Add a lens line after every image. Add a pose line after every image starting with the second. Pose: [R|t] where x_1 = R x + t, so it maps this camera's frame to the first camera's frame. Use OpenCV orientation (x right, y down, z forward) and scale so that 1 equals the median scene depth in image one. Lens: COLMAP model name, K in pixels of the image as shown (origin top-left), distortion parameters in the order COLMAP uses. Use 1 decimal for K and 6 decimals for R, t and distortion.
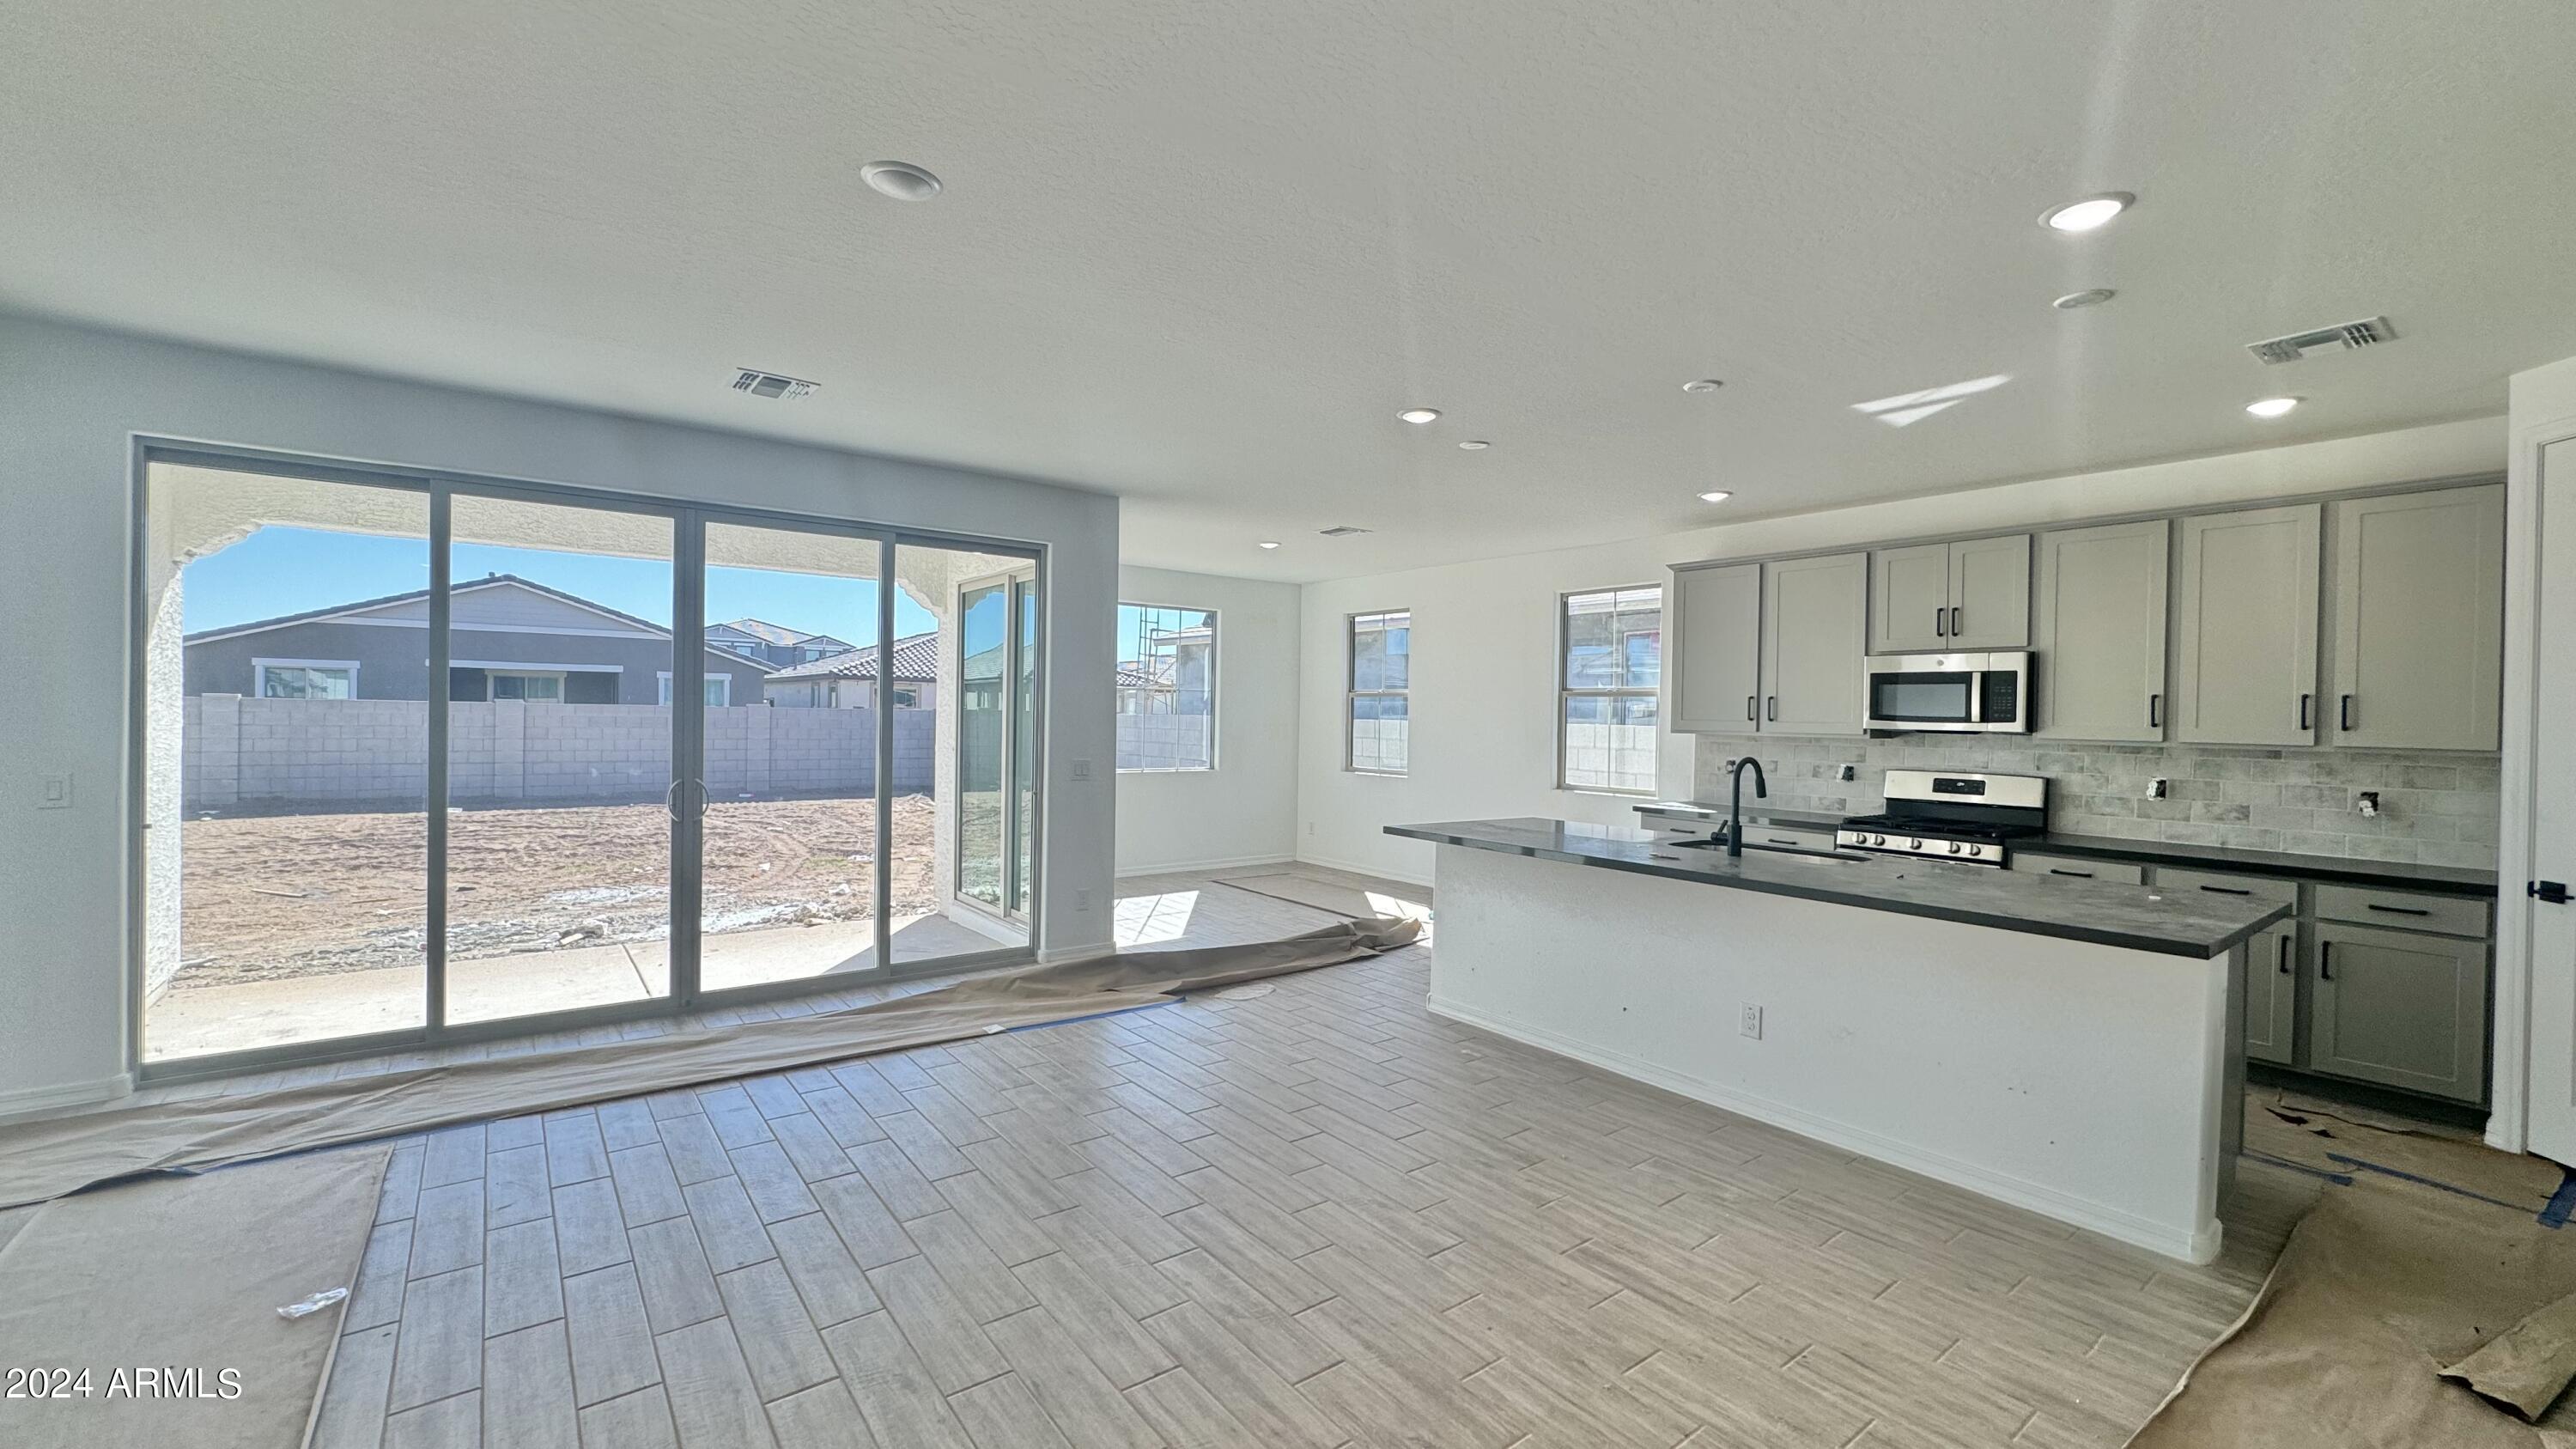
lens RADIAL K [[1031.0, 0, 1285.3], [0, 1031.0, 724.4], [0, 0, 1]] dist [0.001338, 0.000107]
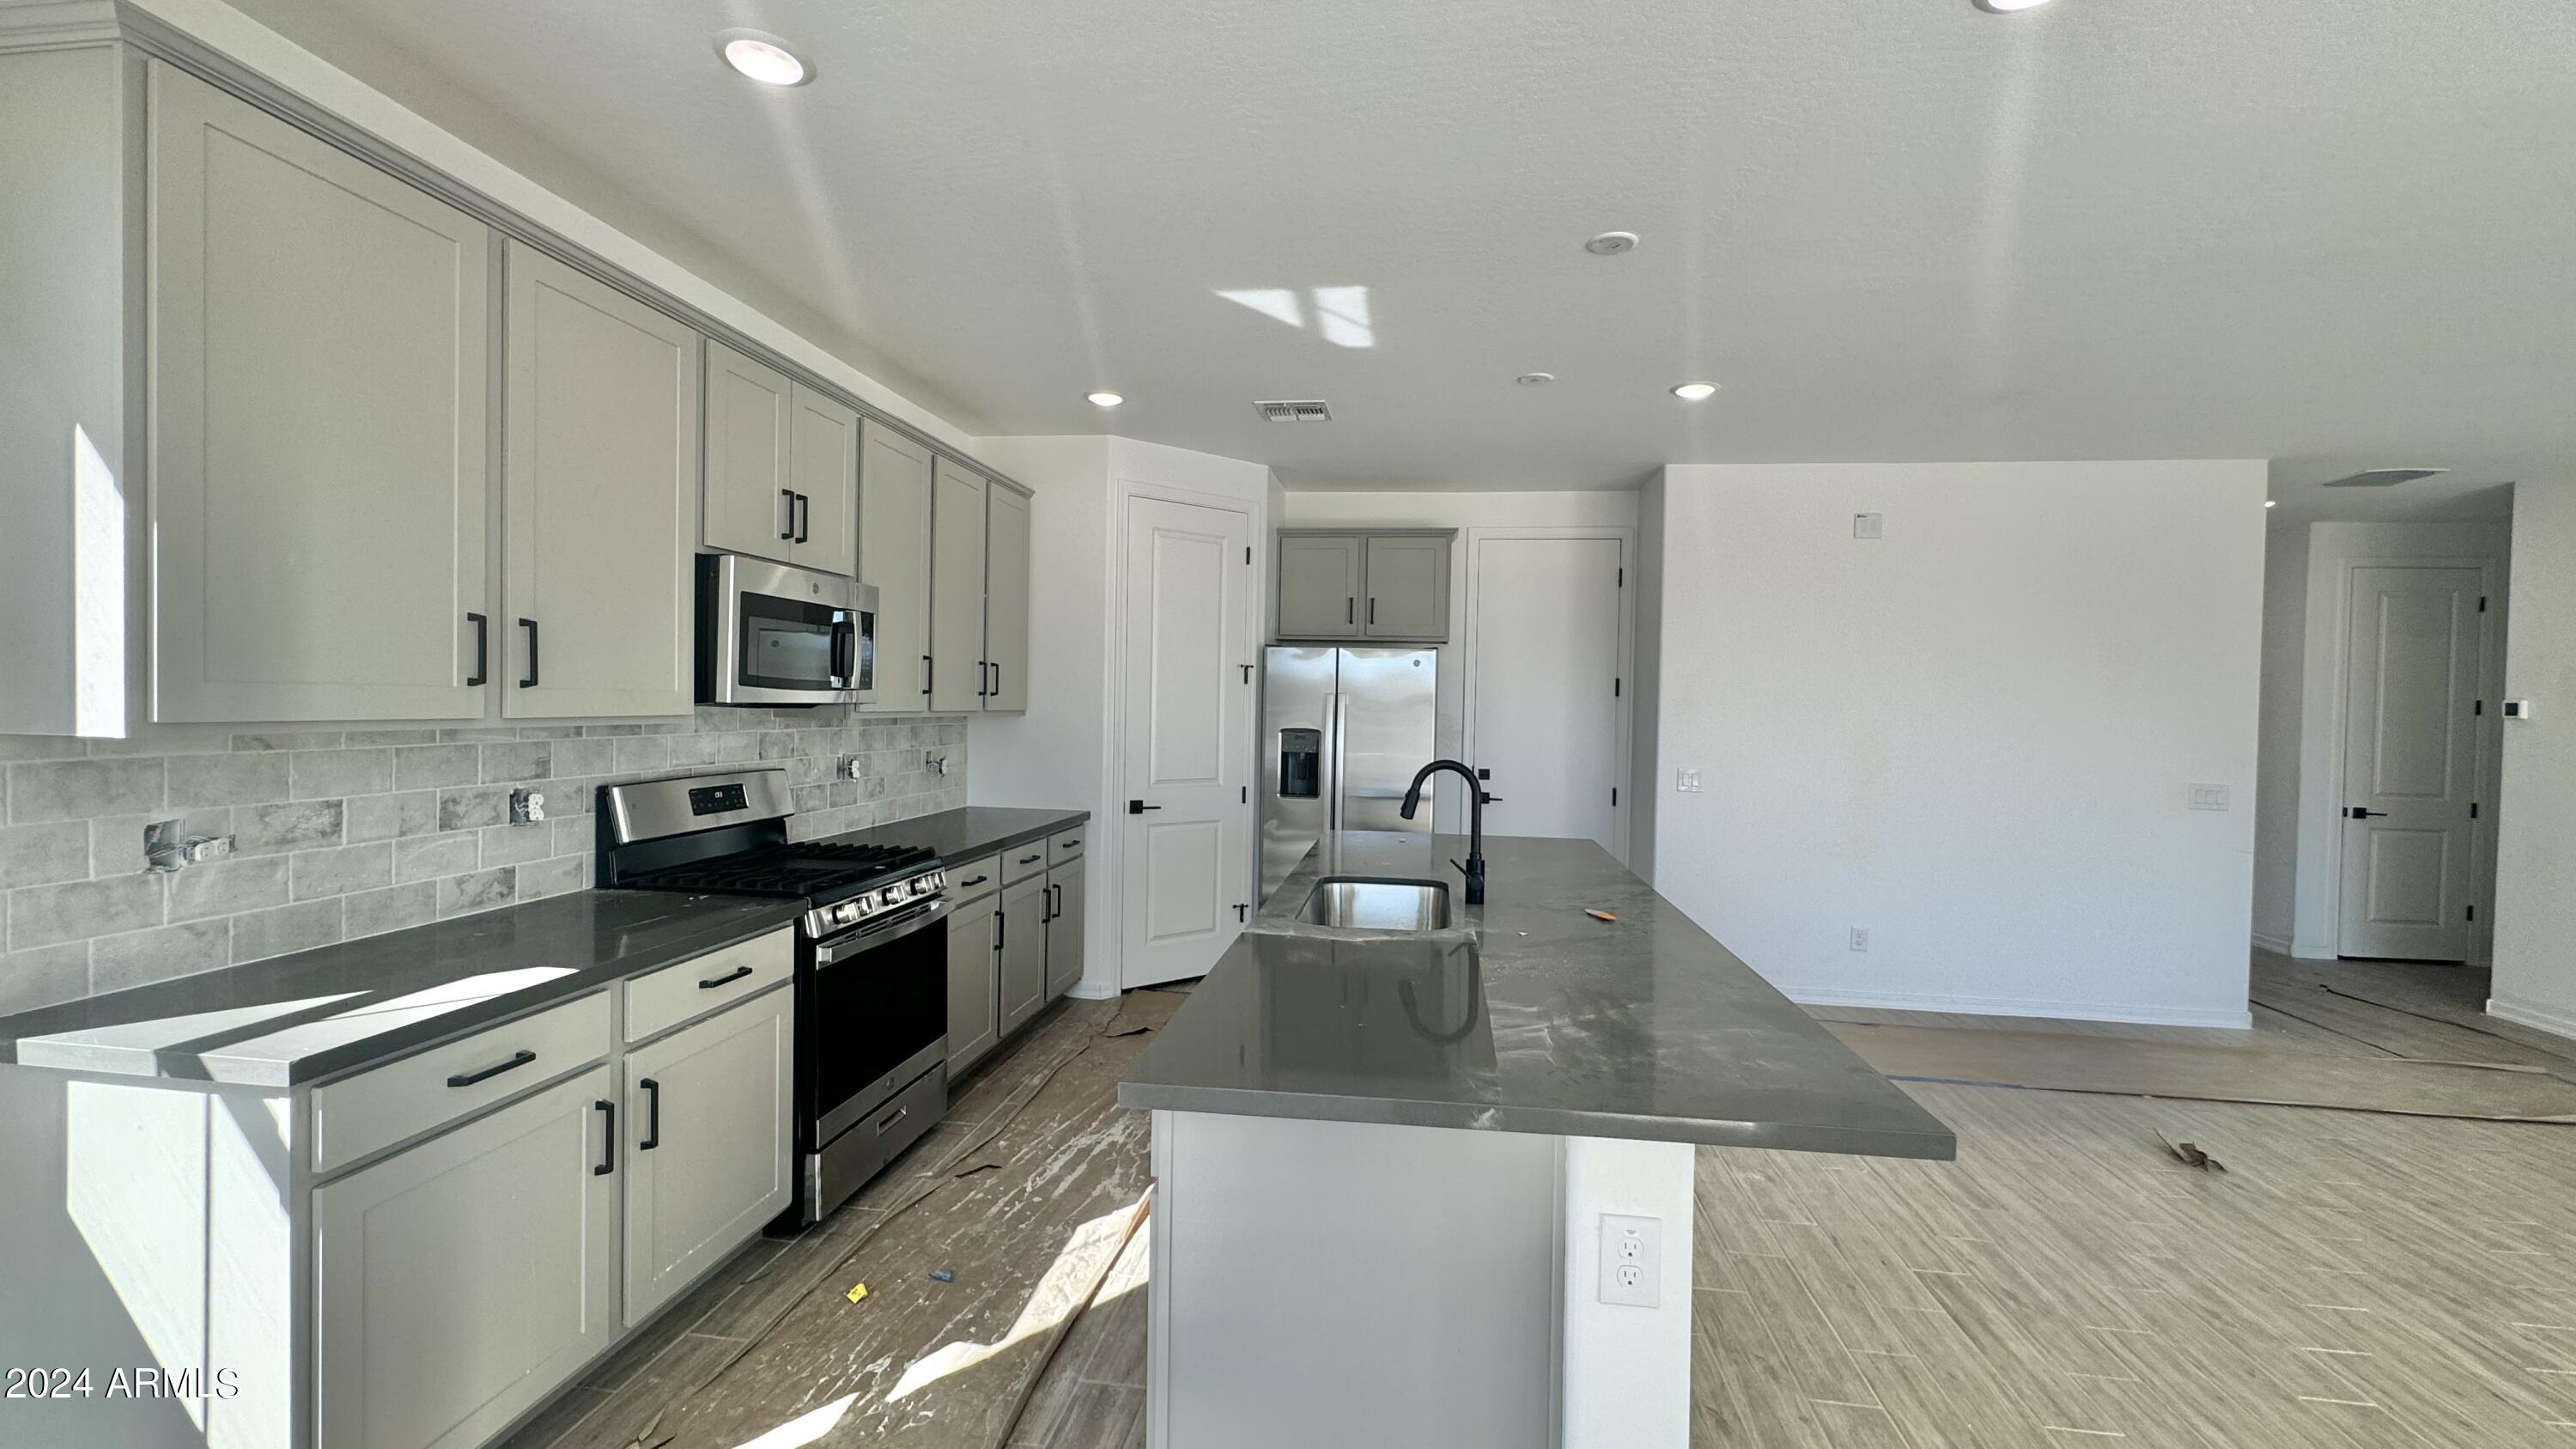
lens RADIAL K [[1015.7, 0, 1288.0], [0, 1015.7, 724.5], [0, 0, 1]] dist [0.000233, 0.000067]
pose [[-0.703032, -0.050842, 0.709338, 0.046231], [-0.031099, 0.998685, 0.040759, -0.018466], [-0.710478, 0.006595, -0.703689, 1.569394]]
